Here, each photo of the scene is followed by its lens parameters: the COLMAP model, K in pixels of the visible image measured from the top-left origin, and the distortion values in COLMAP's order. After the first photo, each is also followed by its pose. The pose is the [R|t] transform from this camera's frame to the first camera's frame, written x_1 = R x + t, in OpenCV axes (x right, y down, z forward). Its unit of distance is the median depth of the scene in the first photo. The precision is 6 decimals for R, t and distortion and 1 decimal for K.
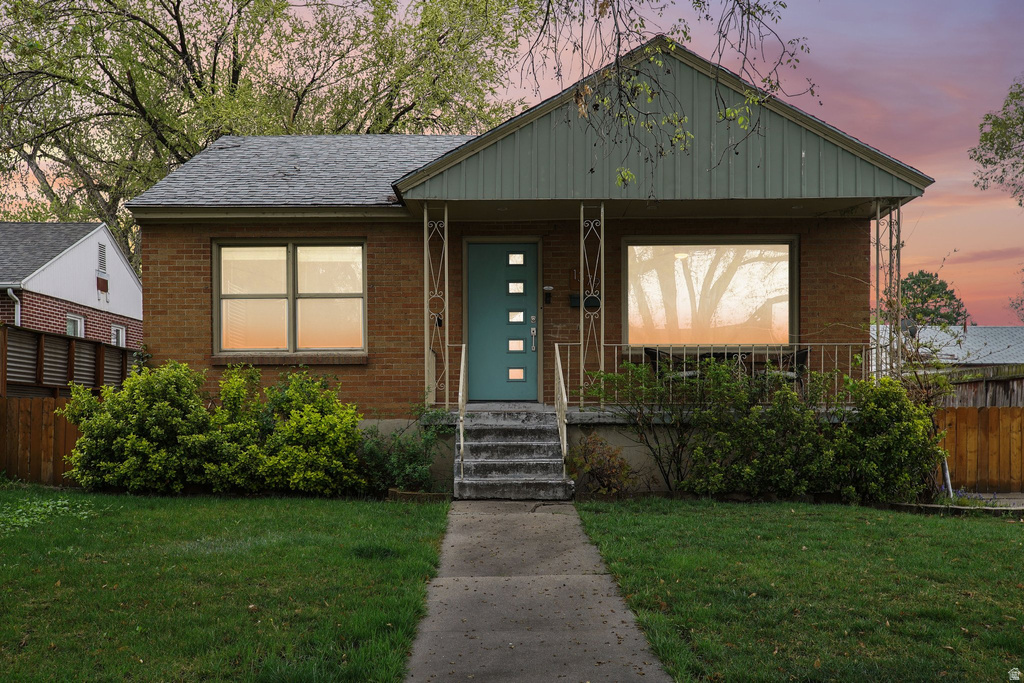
lens RADIAL K [[1038.9, 0, 500.3], [0, 1038.9, 415.5], [0, 0, 1]] dist [0.036127, 0.000000]
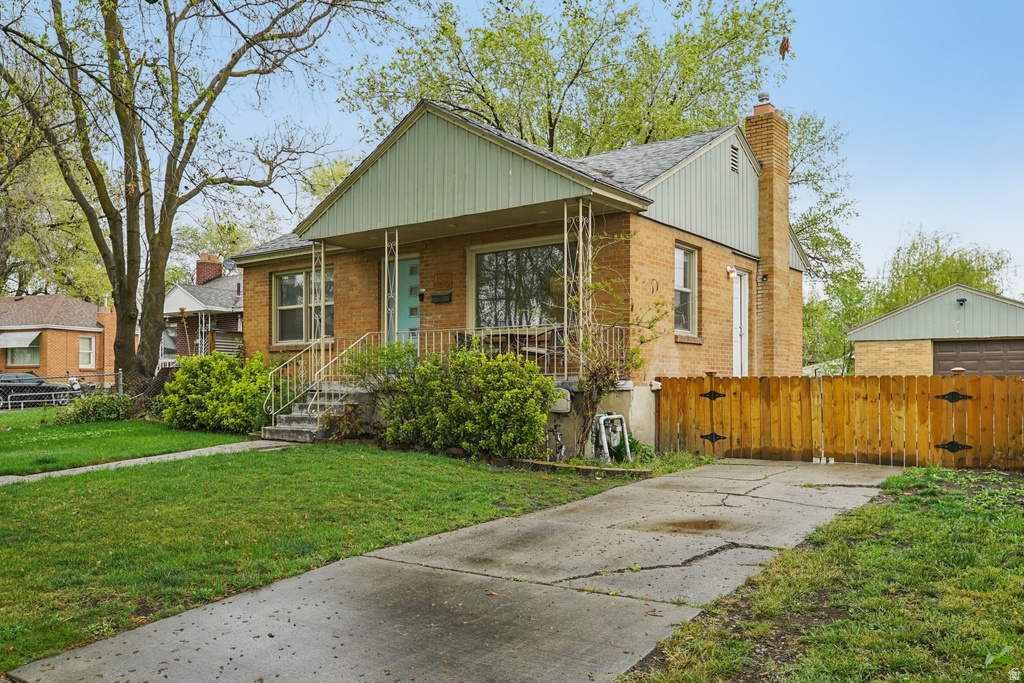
lens RADIAL K [[819.9, 0, 508.8], [0, 819.9, 364.4], [0, 0, 1]] dist [0.028271, 0.010937]
pose [[0.806214, -0.010413, -0.591532, 0.767181], [0.000943, 0.999866, -0.016315, -0.007597], [0.591623, 0.012596, 0.806116, 0.199484]]
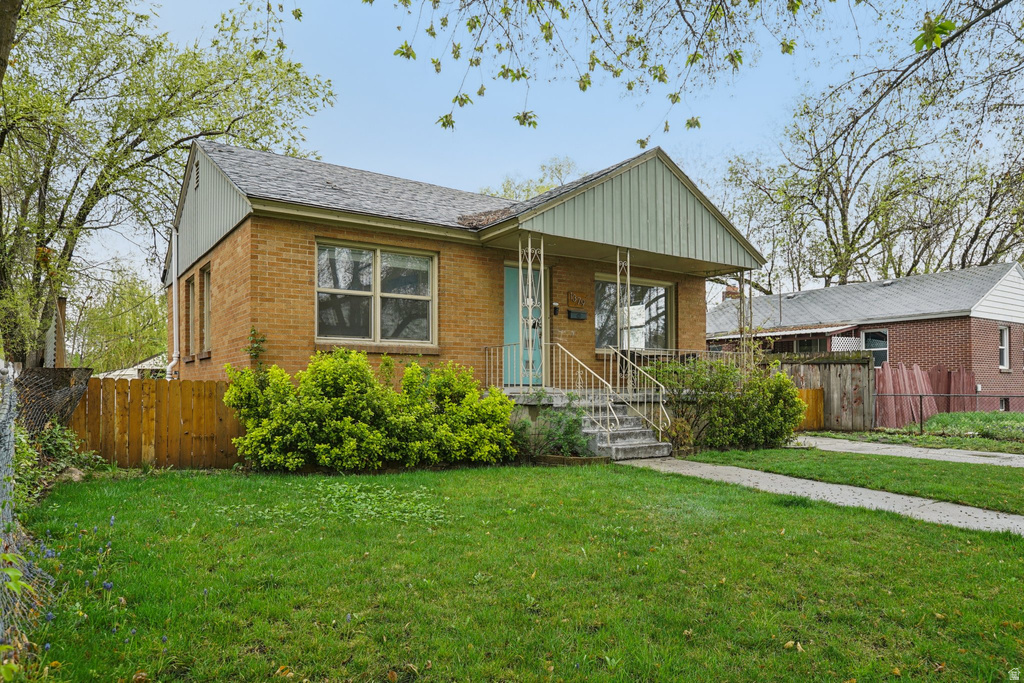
lens RADIAL K [[692.3, 0, 512.6], [0, 692.3, 383.0], [0, 0, 1]] dist [0.005881, 0.000702]
pose [[0.809995, 0.007735, 0.586386, -0.537420], [-0.006271, 0.999970, -0.004528, -0.012471], [-0.586404, -0.000010, 0.810019, 0.282816]]
